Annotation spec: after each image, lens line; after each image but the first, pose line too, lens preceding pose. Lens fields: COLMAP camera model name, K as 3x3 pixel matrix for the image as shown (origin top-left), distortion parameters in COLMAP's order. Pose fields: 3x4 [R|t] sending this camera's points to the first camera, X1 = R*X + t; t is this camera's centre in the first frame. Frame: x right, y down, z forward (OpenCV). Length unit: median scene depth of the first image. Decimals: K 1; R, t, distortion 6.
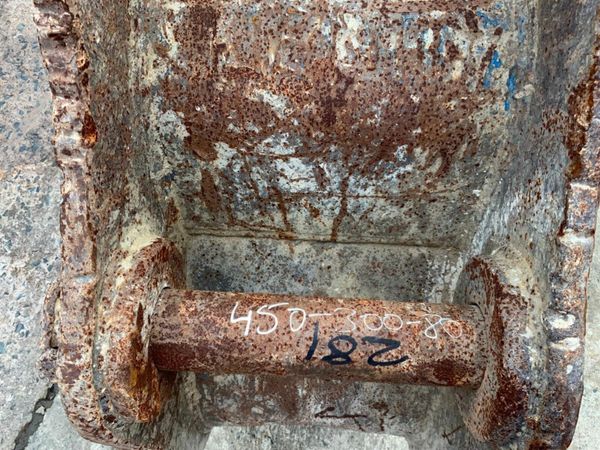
lens RADIAL K [[499.7, 0, 300.0], [0, 499.7, 225.0], [0, 0, 1]] dist [0.087910, -0.166770]
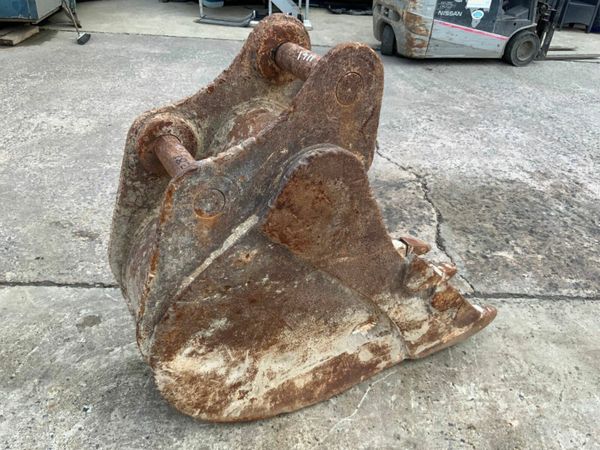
lens RADIAL K [[499.7, 0, 300.0], [0, 499.7, 225.0], [0, 0, 1]] dist [0.087910, -0.166770]
pose [[0.518183, 0.492995, -0.698887, 2.355295], [-0.848241, 0.400784, -0.346206, 0.737254], [0.109425, 0.772223, 0.625858, -0.400763]]
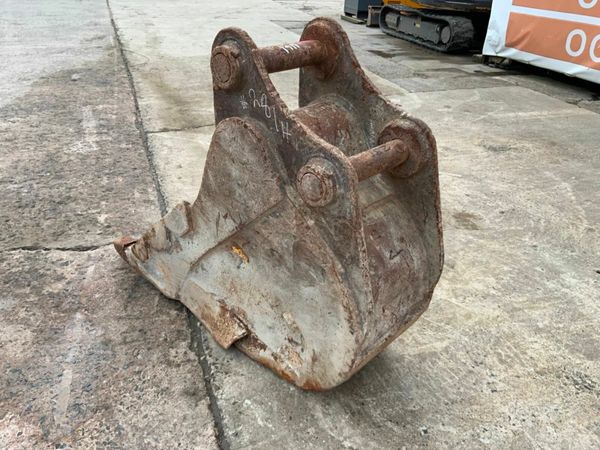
lens RADIAL K [[499.7, 0, 300.0], [0, 499.7, 225.0], [0, 0, 1]] dist [0.087910, -0.166770]
pose [[0.662184, -0.331972, 0.671794, -2.331453], [0.720464, 0.528536, -0.448978, 1.437346], [-0.206019, 0.781309, 0.589162, -0.401944]]
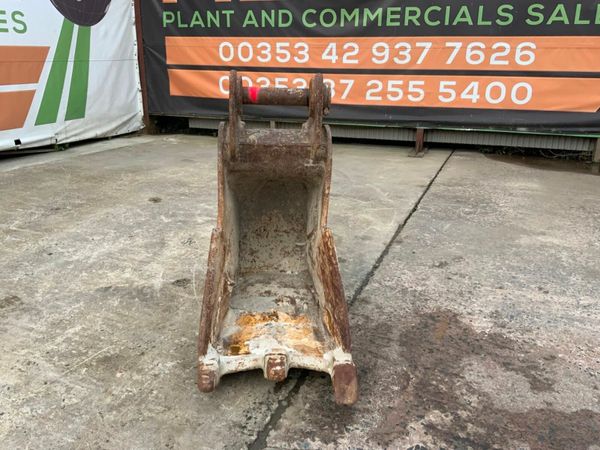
lens RADIAL K [[499.7, 0, 300.0], [0, 499.7, 225.0], [0, 0, 1]] dist [0.087910, -0.166770]
pose [[-0.993219, 0.029032, -0.112572, 0.382555], [-0.115092, -0.108944, 0.987363, -5.117096], [0.016401, 0.993624, 0.111547, 1.298648]]
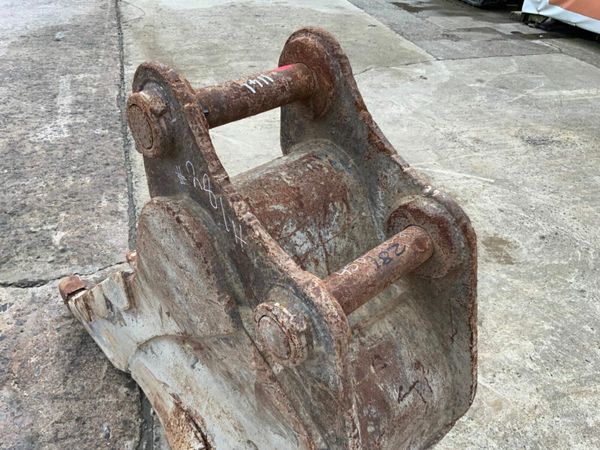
lens RADIAL K [[503.2, 0, 300.0], [0, 503.2, 225.0], [0, 0, 1]] dist [0.022369, -0.046272]
pose [[0.692949, -0.382490, 0.611165, -1.260756], [0.691074, 0.593996, -0.411806, 0.709739], [-0.205518, 0.707721, 0.675939, -0.409846]]
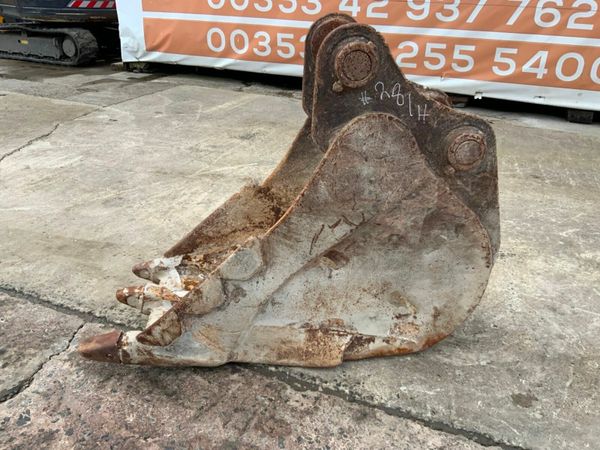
lens RADIAL K [[499.7, 0, 300.0], [0, 499.7, 225.0], [0, 0, 1]] dist [0.087910, -0.166770]
pose [[-0.133830, -0.427338, 0.894132, -3.202191], [0.957815, 0.175767, 0.227367, -1.381742], [-0.254321, 0.886842, 0.385789, 0.456634]]
